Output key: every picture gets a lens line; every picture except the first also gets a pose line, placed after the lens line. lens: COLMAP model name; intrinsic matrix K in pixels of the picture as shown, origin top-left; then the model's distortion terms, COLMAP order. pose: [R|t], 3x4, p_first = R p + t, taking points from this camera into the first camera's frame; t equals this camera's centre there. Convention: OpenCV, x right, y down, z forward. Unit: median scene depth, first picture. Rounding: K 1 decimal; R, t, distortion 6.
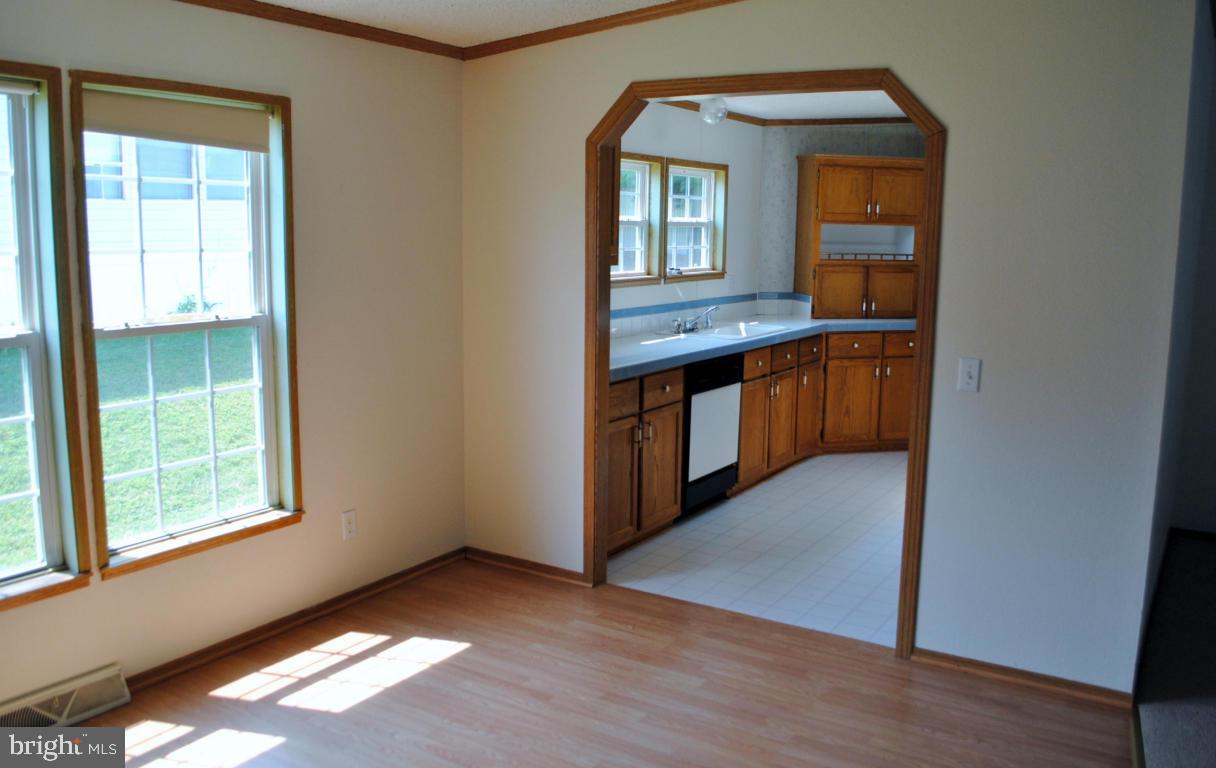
lens RADIAL K [[1007.2, 0, 631.4], [0, 1007.2, 385.8], [0, 0, 1]] dist [-0.079029, 0.015271]
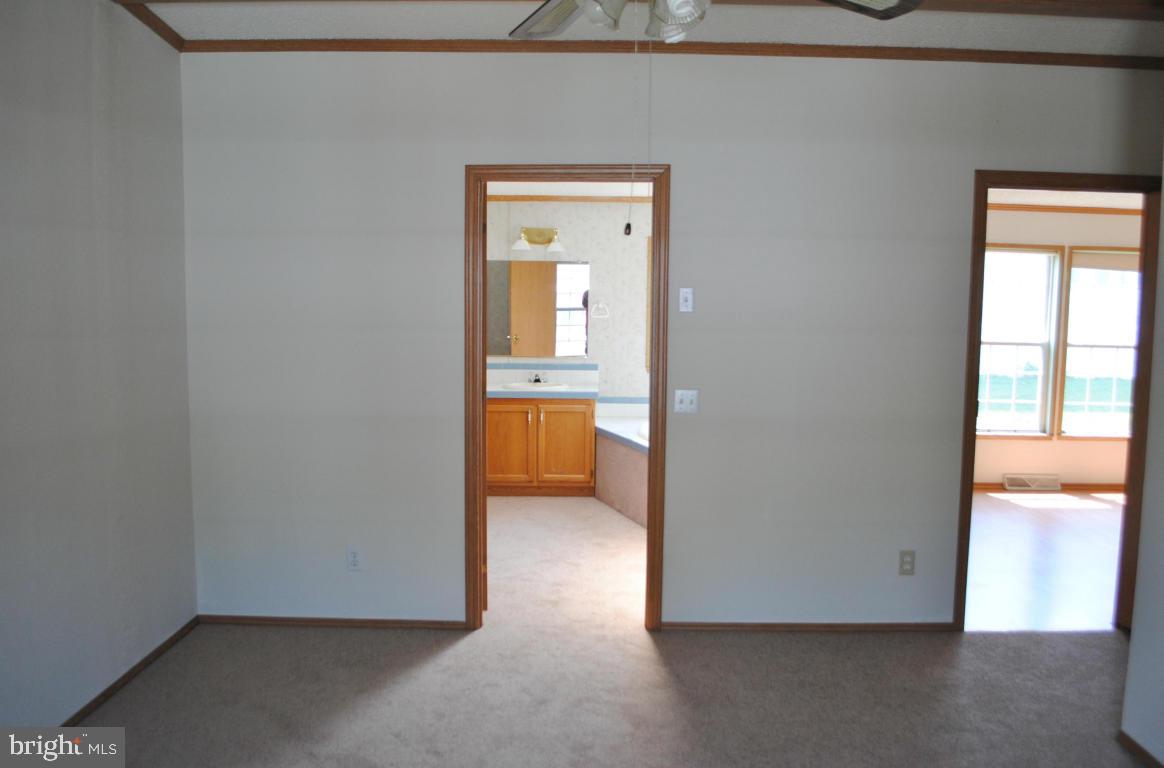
lens RADIAL K [[932.4, 0, 582.0], [0, 932.4, 384.0], [0, 0, 1]] dist [-0.056834, 0.000549]
pose [[0.519333, 0.073433, -0.851411, 0.457564], [-0.137462, 0.990506, 0.001583, 0.118989], [0.843444, 0.116214, 0.524496, -0.714184]]
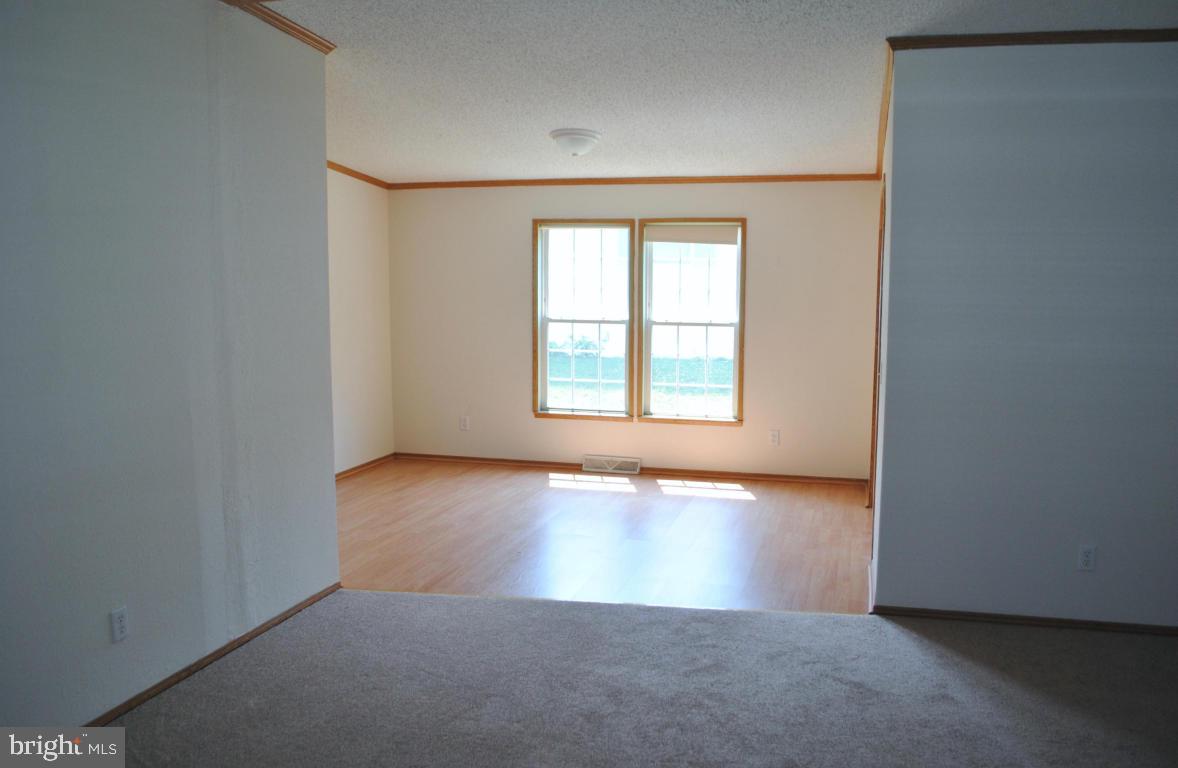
lens RADIAL K [[955.9, 0, 616.3], [0, 955.9, 384.5], [0, 0, 1]] dist [-0.082322, 0.005329]
pose [[0.277904, 0.088383, -0.956534, 0.933507], [-0.152894, 0.987134, 0.046790, 0.001325], [0.948363, 0.133245, 0.287842, 0.133505]]
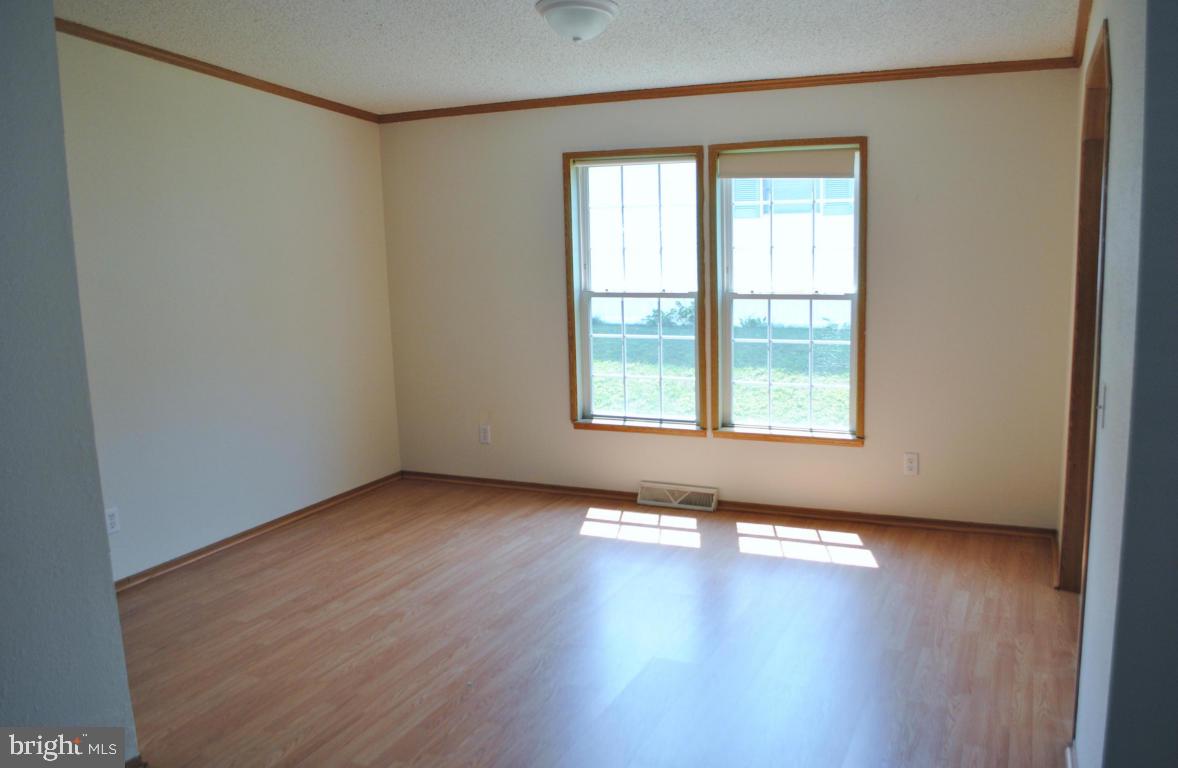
lens RADIAL K [[955.9, 0, 616.3], [0, 955.9, 384.5], [0, 0, 1]] dist [-0.082322, 0.005329]
pose [[0.123588, 0.129784, -0.983810, 0.585354], [-0.130597, 0.984915, 0.113524, -0.033208], [0.983702, 0.114452, 0.138673, 0.317859]]
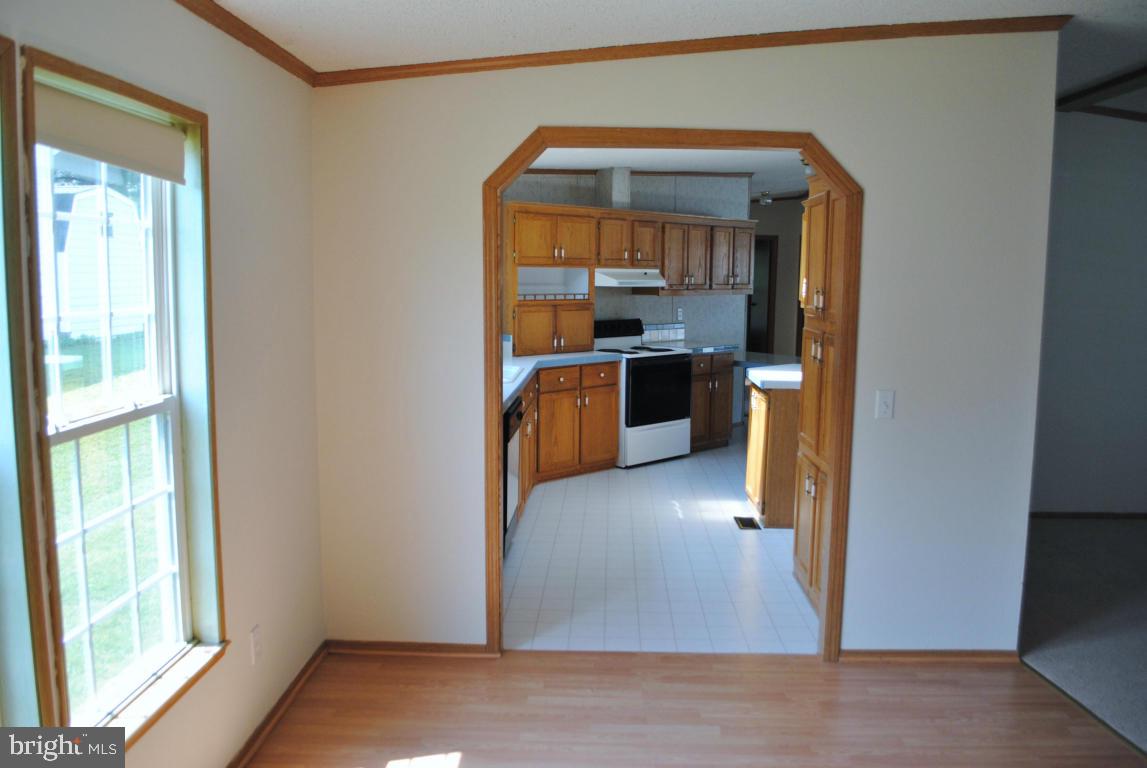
lens RADIAL K [[912.2, 0, 598.6], [0, 912.2, 387.8], [0, 0, 1]] dist [-0.080939, 0.007898]
pose [[0.862079, -0.068579, 0.502113, -0.274794], [0.079151, 0.996863, 0.000258, -0.033199], [-0.500555, 0.039520, 0.864802, 0.155437]]
